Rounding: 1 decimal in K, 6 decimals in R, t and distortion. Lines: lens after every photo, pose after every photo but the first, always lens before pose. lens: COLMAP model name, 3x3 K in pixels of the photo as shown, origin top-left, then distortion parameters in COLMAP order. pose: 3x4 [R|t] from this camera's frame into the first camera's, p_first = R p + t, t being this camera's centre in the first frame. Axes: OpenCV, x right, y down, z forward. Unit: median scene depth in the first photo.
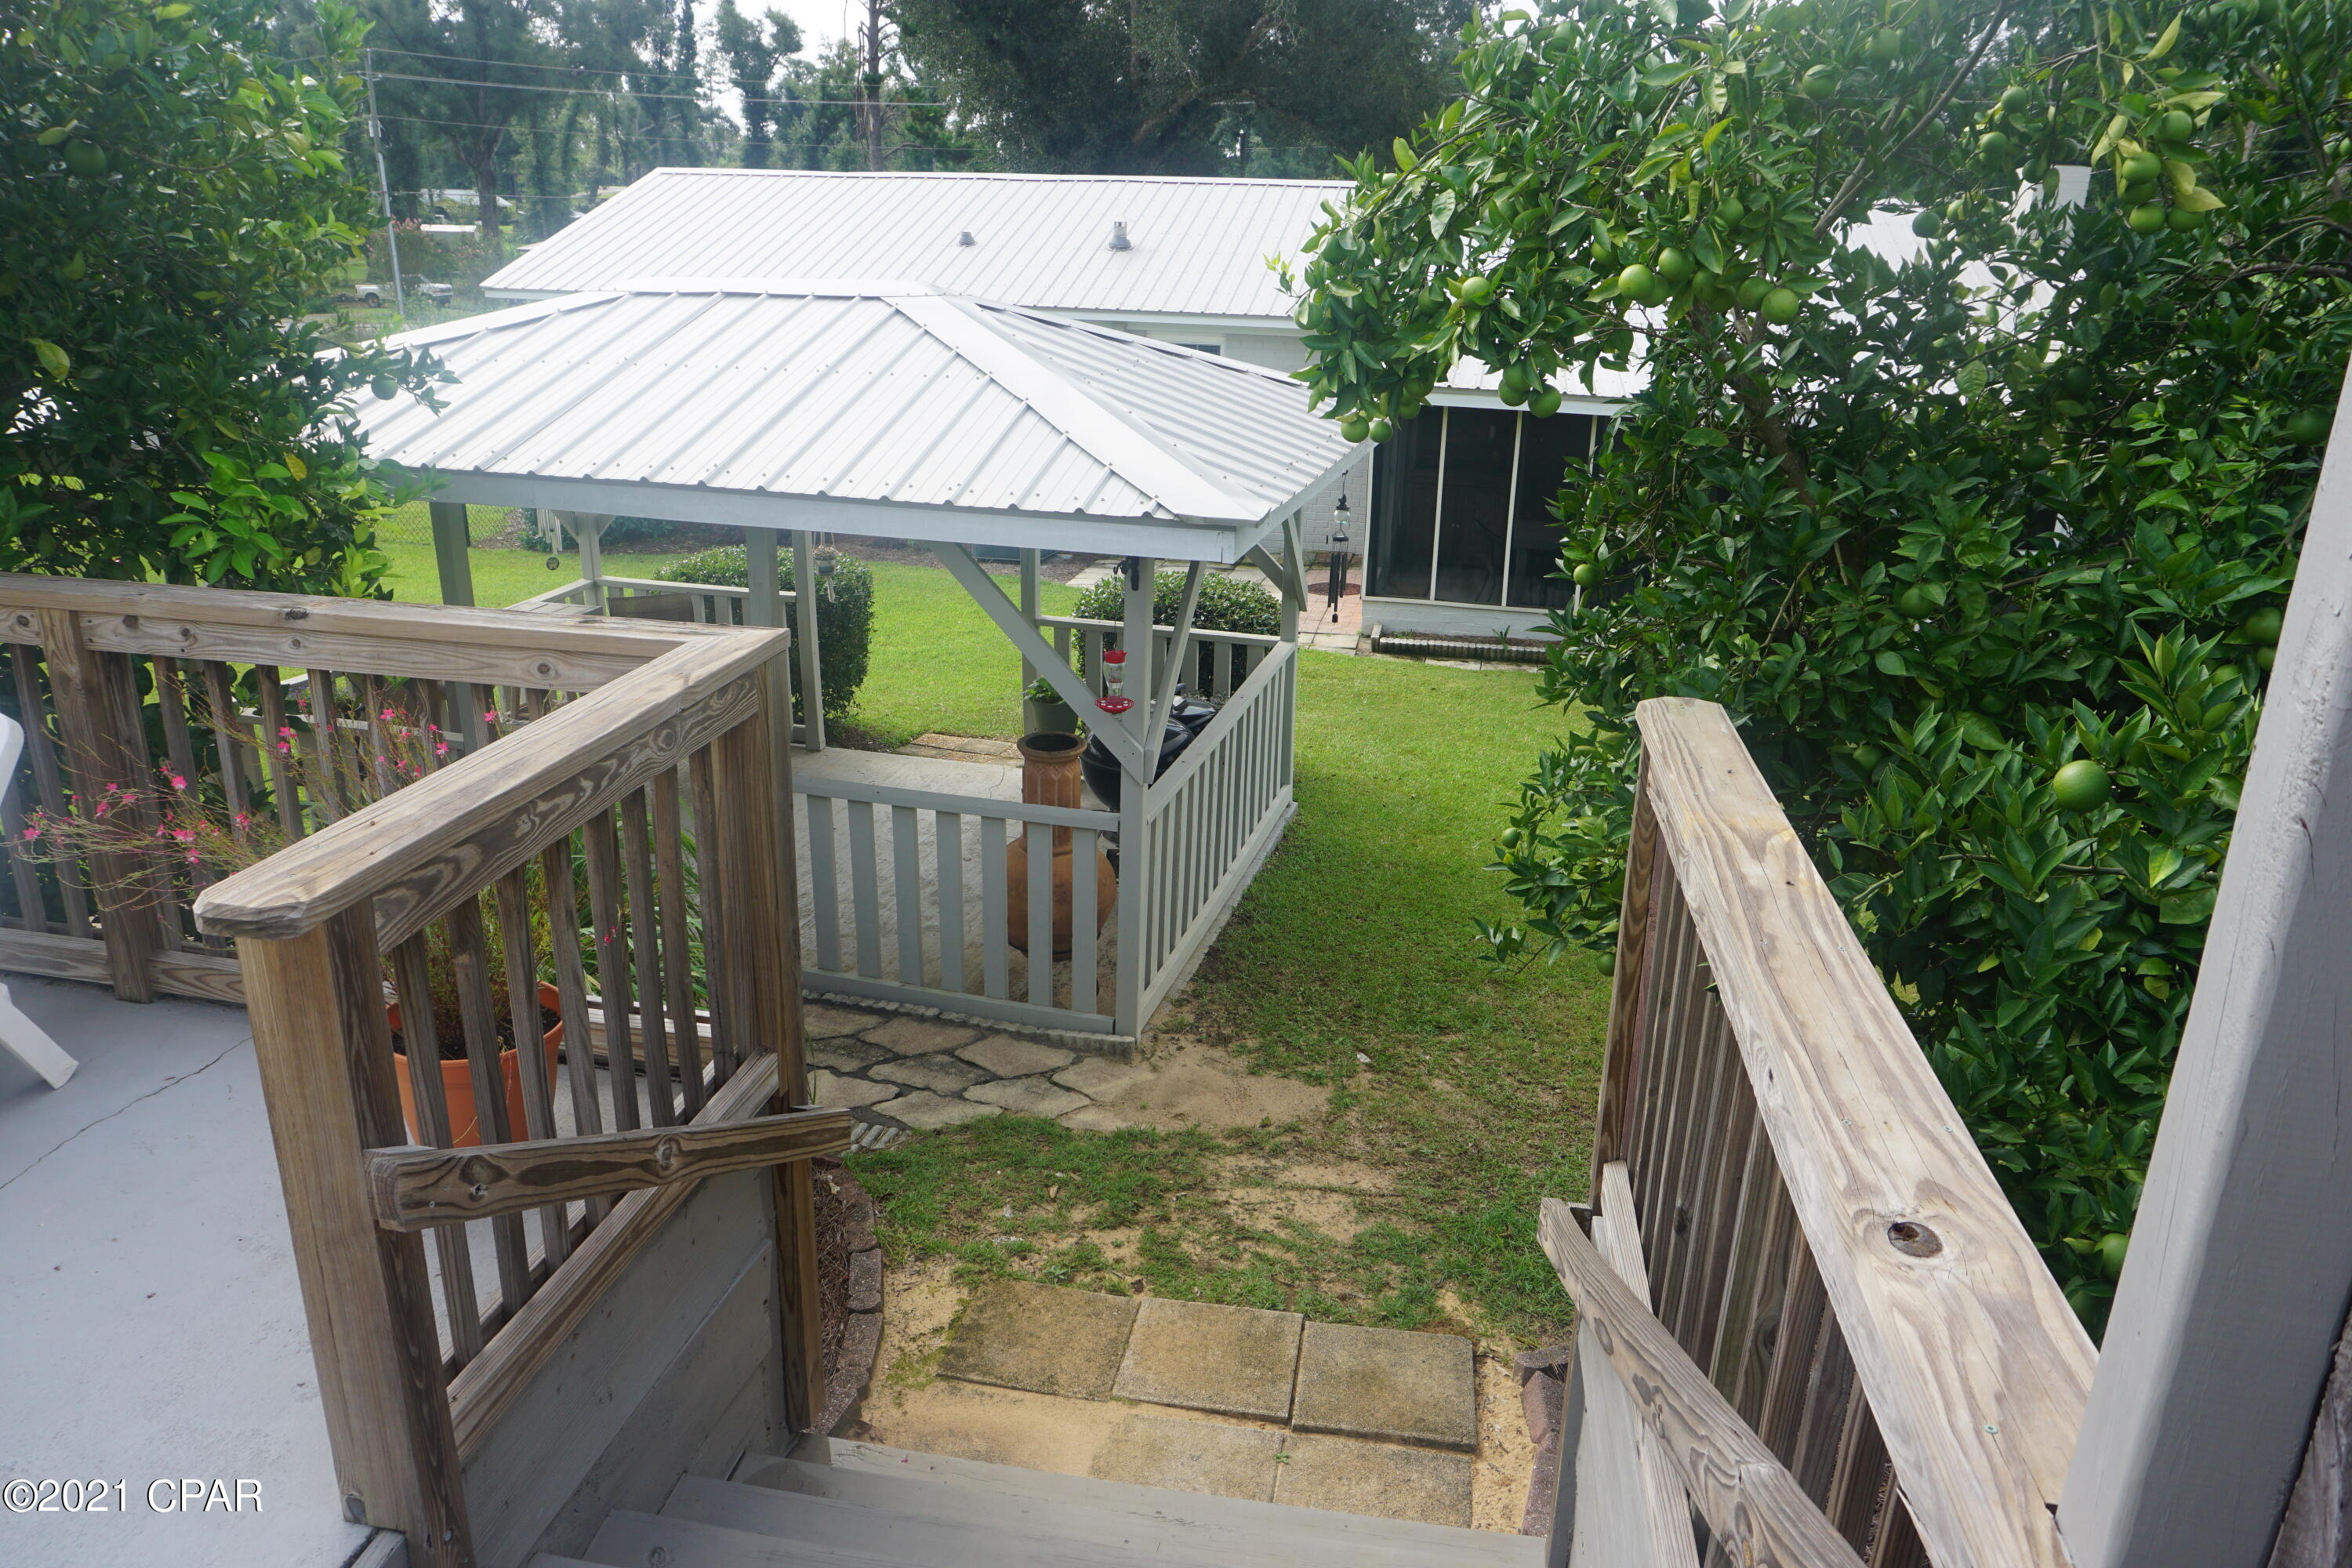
lens RADIAL K [[1571.1, 0, 1181.2], [0, 1571.1, 763.8], [0, 0, 1]] dist [-0.062992, 0.040861]
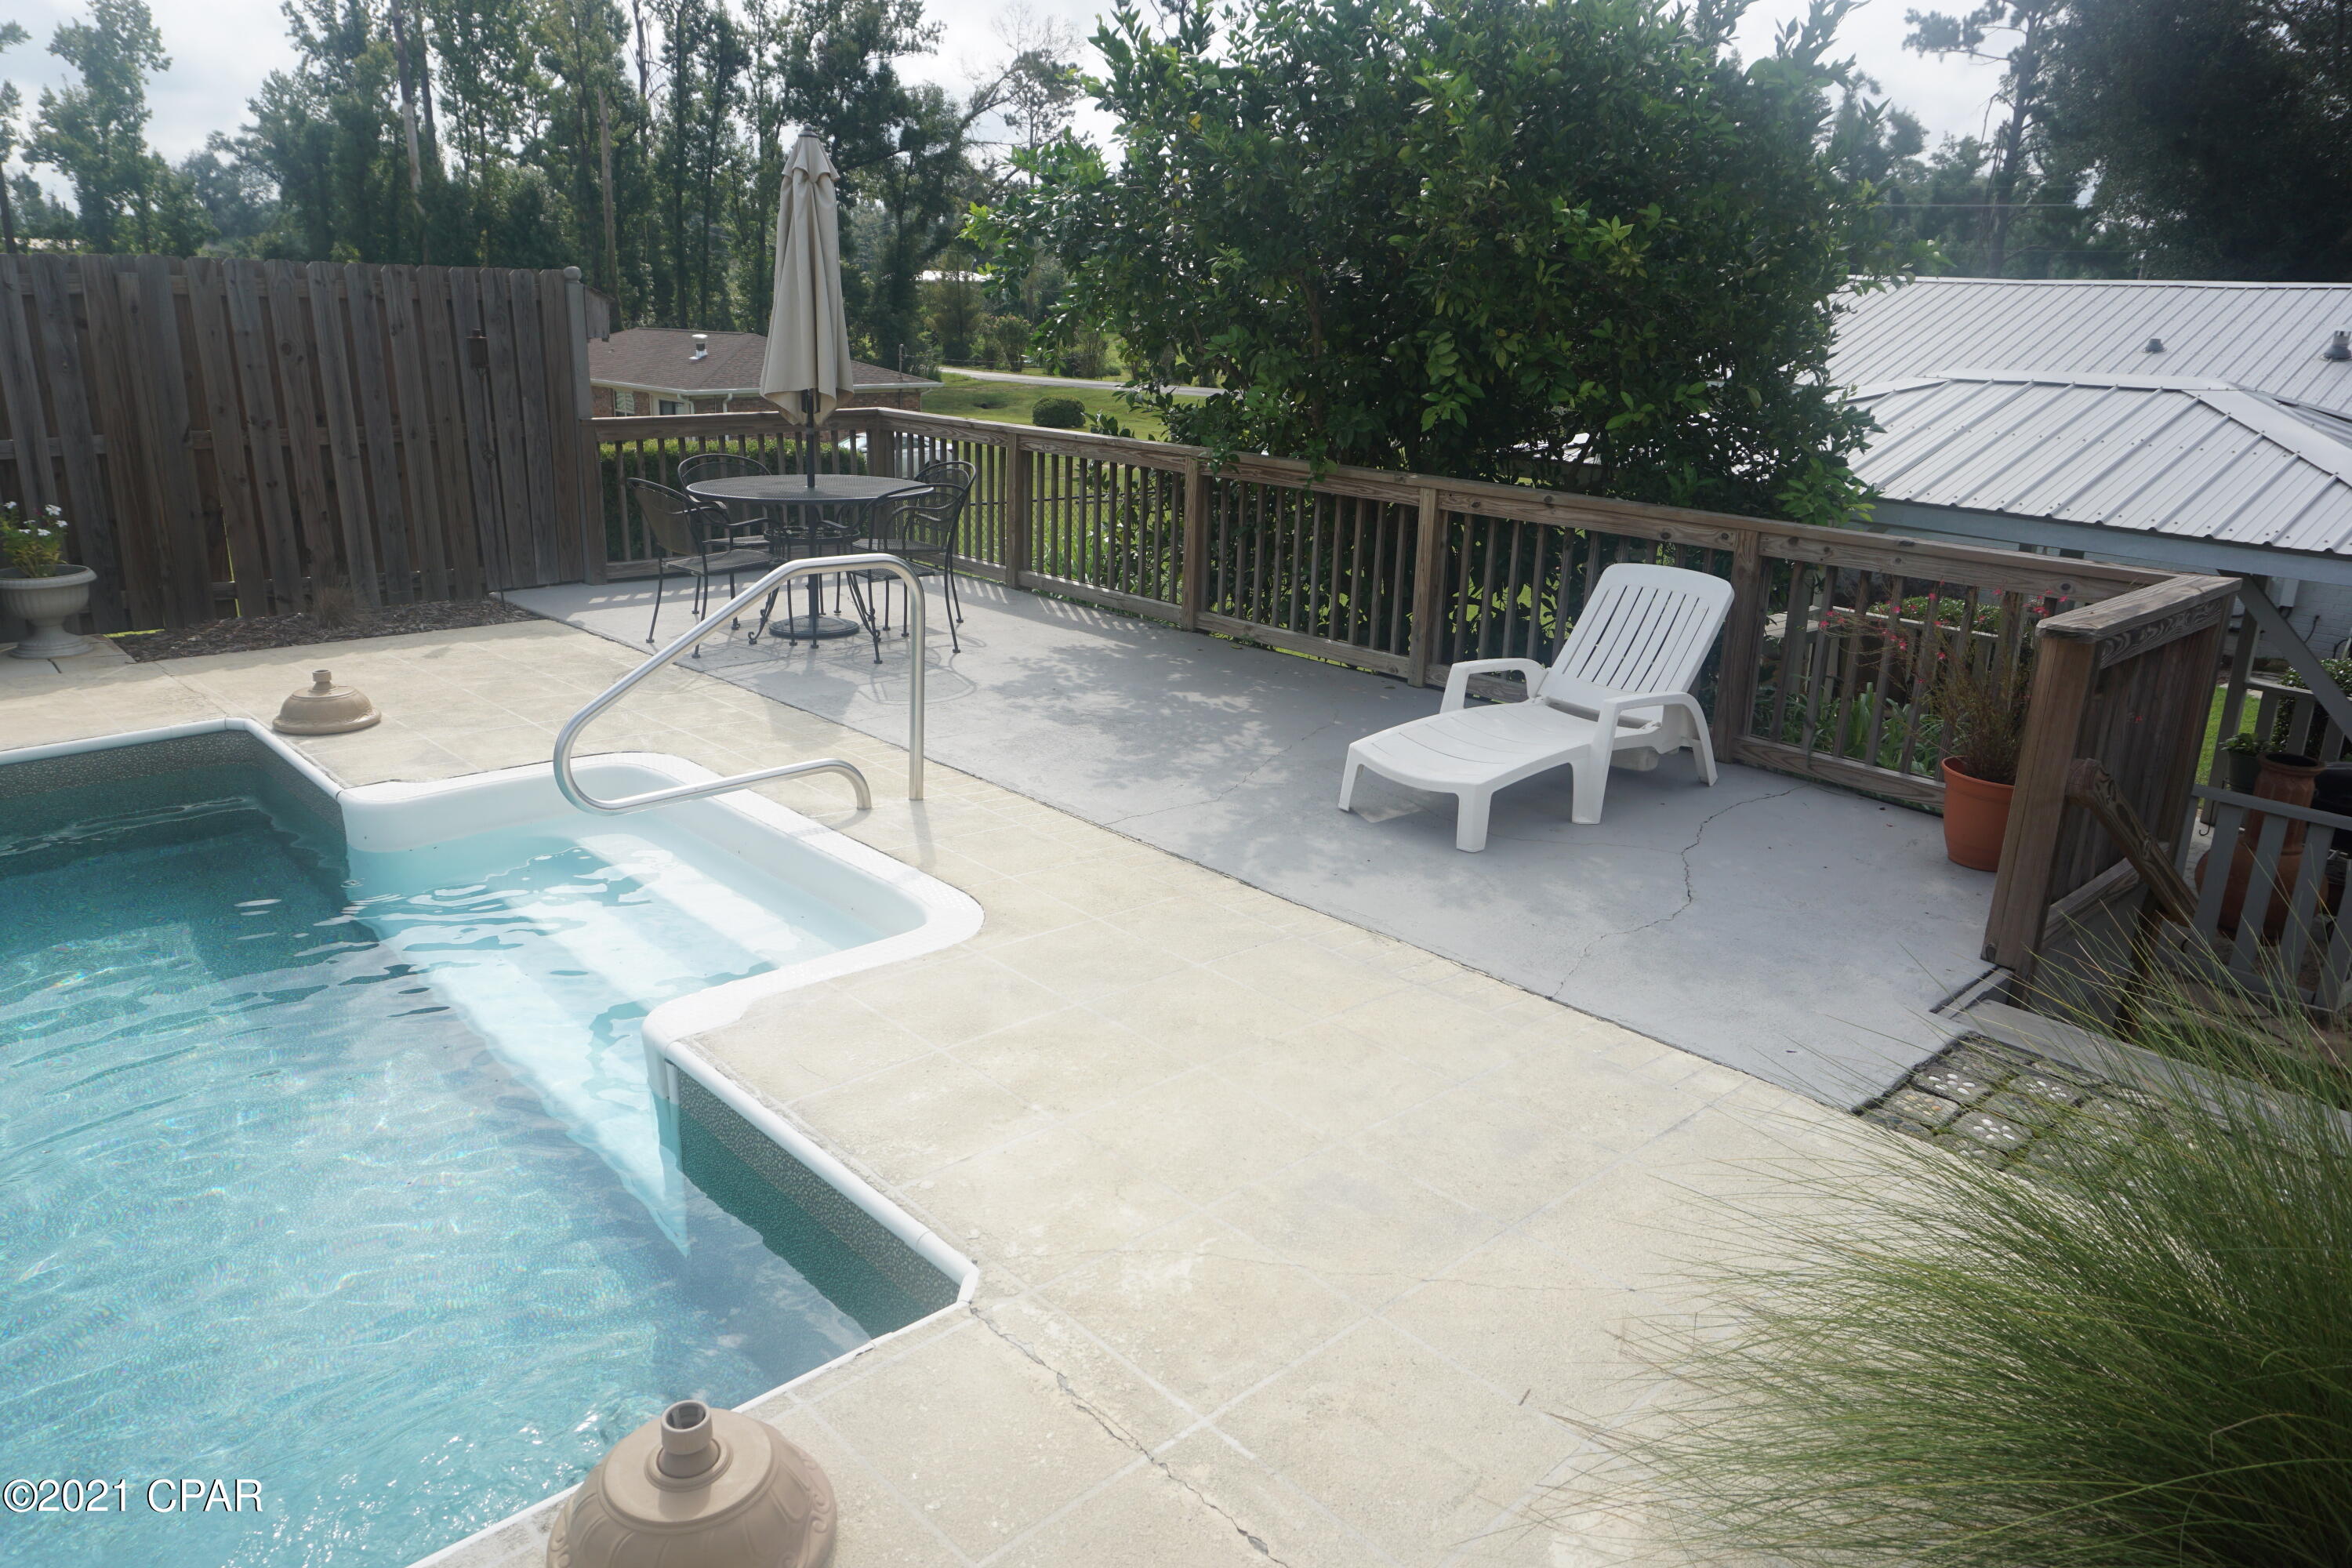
lens RADIAL K [[1571.1, 0, 1181.2], [0, 1571.1, 763.8], [0, 0, 1]] dist [-0.062992, 0.040861]
pose [[0.802998, 0.161563, -0.573666, -0.094178], [-0.195653, 0.980670, 0.002320, 0.157998], [0.562952, 0.110377, 0.819086, -0.453043]]
